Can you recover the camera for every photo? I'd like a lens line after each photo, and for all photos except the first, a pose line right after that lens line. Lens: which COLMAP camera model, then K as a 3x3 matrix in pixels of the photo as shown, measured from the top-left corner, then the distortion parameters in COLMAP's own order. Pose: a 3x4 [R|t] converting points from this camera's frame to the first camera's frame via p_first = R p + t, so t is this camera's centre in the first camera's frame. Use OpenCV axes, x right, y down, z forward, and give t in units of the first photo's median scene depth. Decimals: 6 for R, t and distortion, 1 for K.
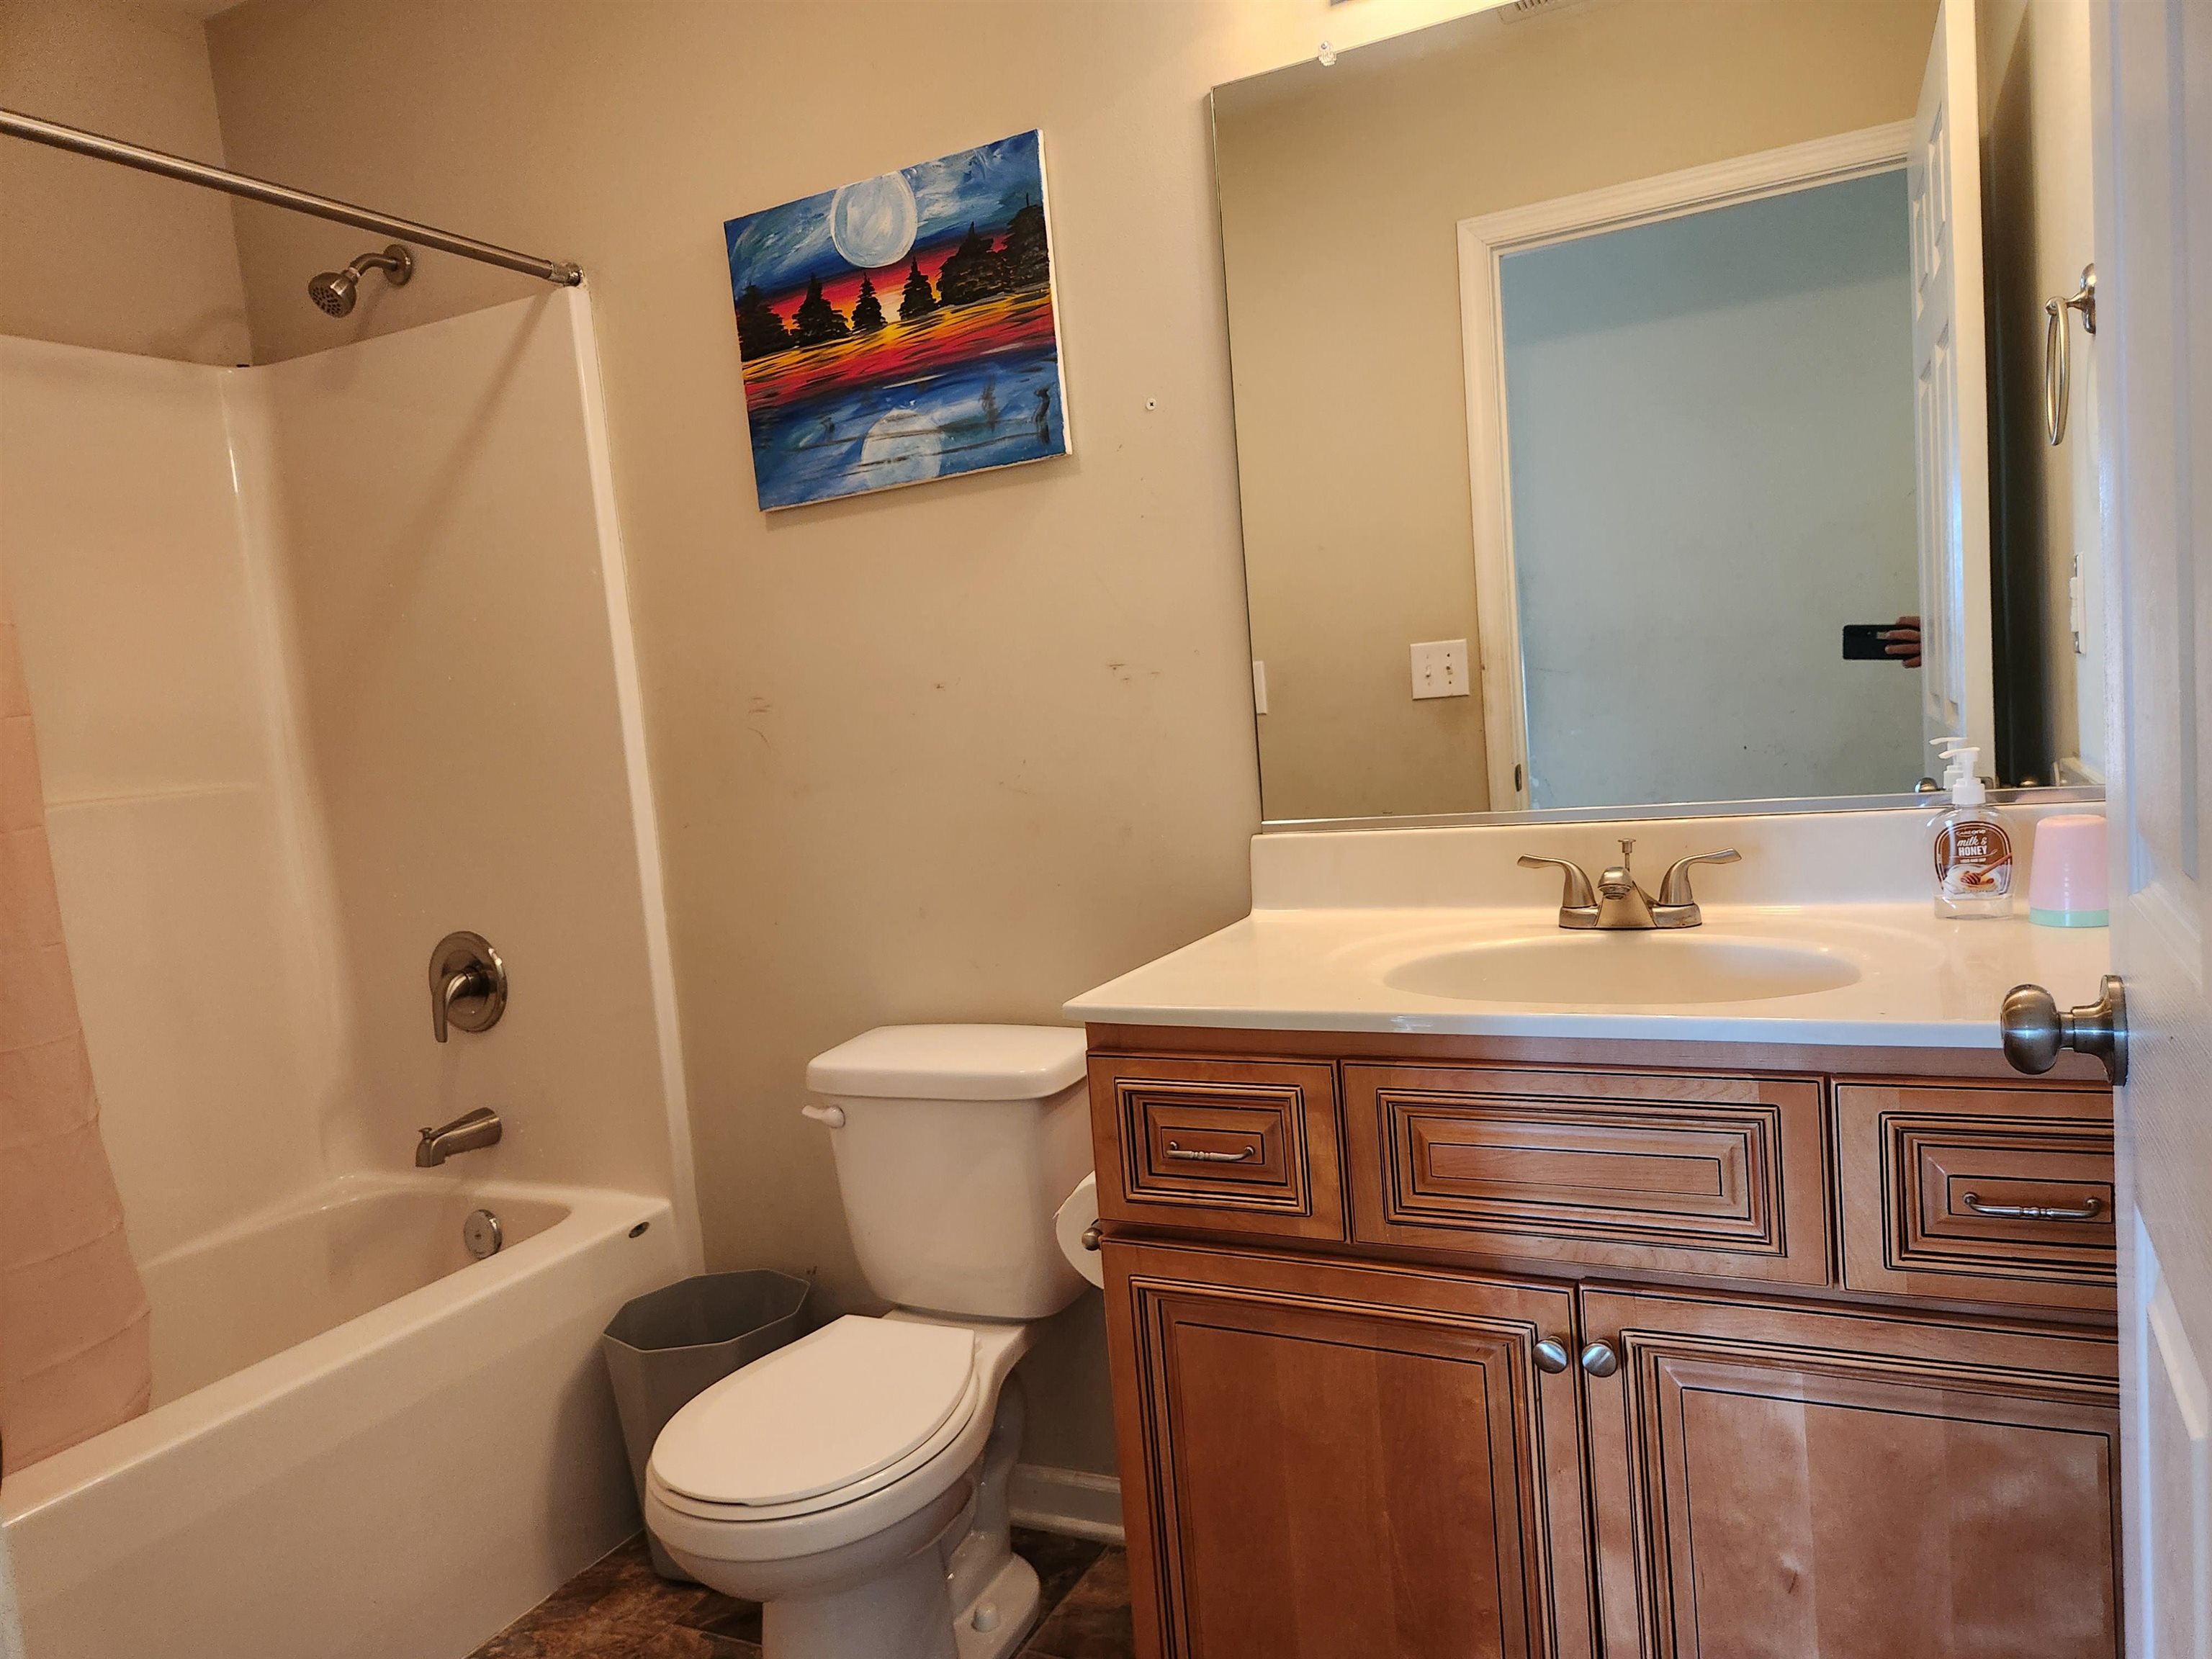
lens RADIAL K [[1574.9, 0, 1104.7], [0, 1574.9, 845.3], [0, 0, 1]] dist [0.044984, 0.001604]
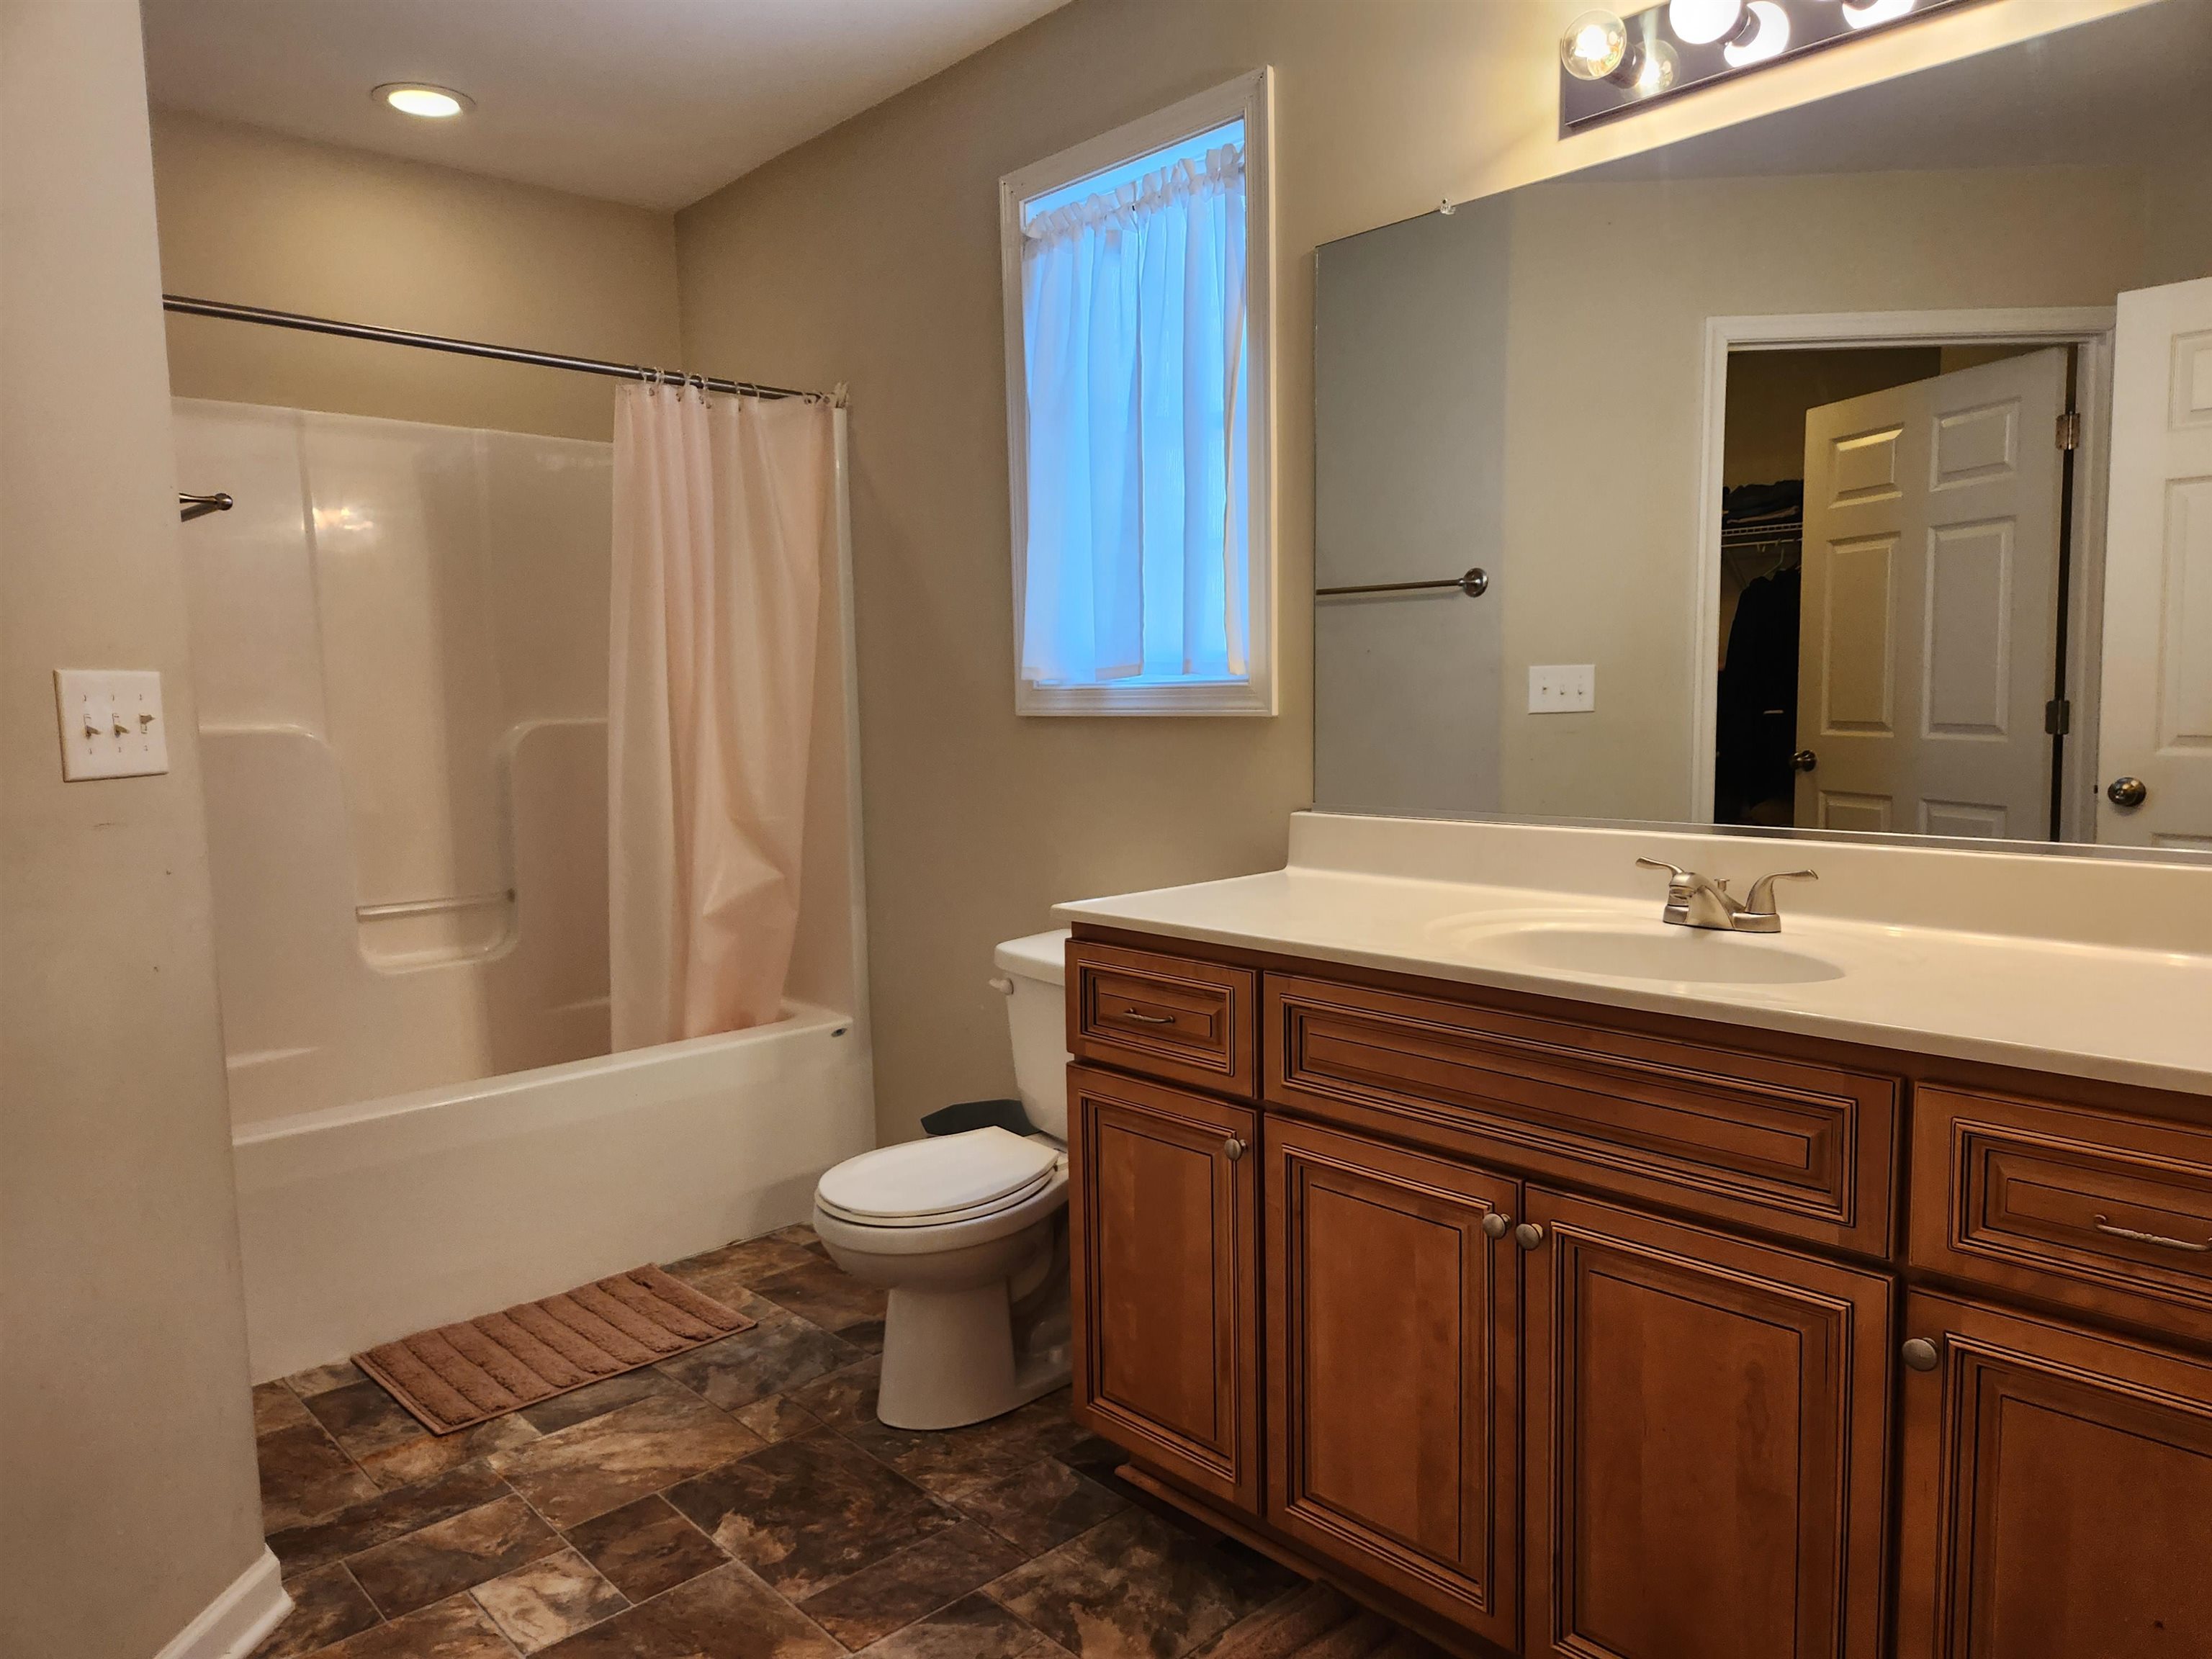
lens RADIAL K [[1474.5, 0, 1113.0], [0, 1474.5, 822.6], [0, 0, 1]] dist [0.069704, -0.058801]
pose [[0.954182, 0.095983, -0.283416, 0.218391], [-0.093187, 0.995374, 0.023364, -0.008560], [0.284347, 0.004117, 0.958712, -0.173278]]
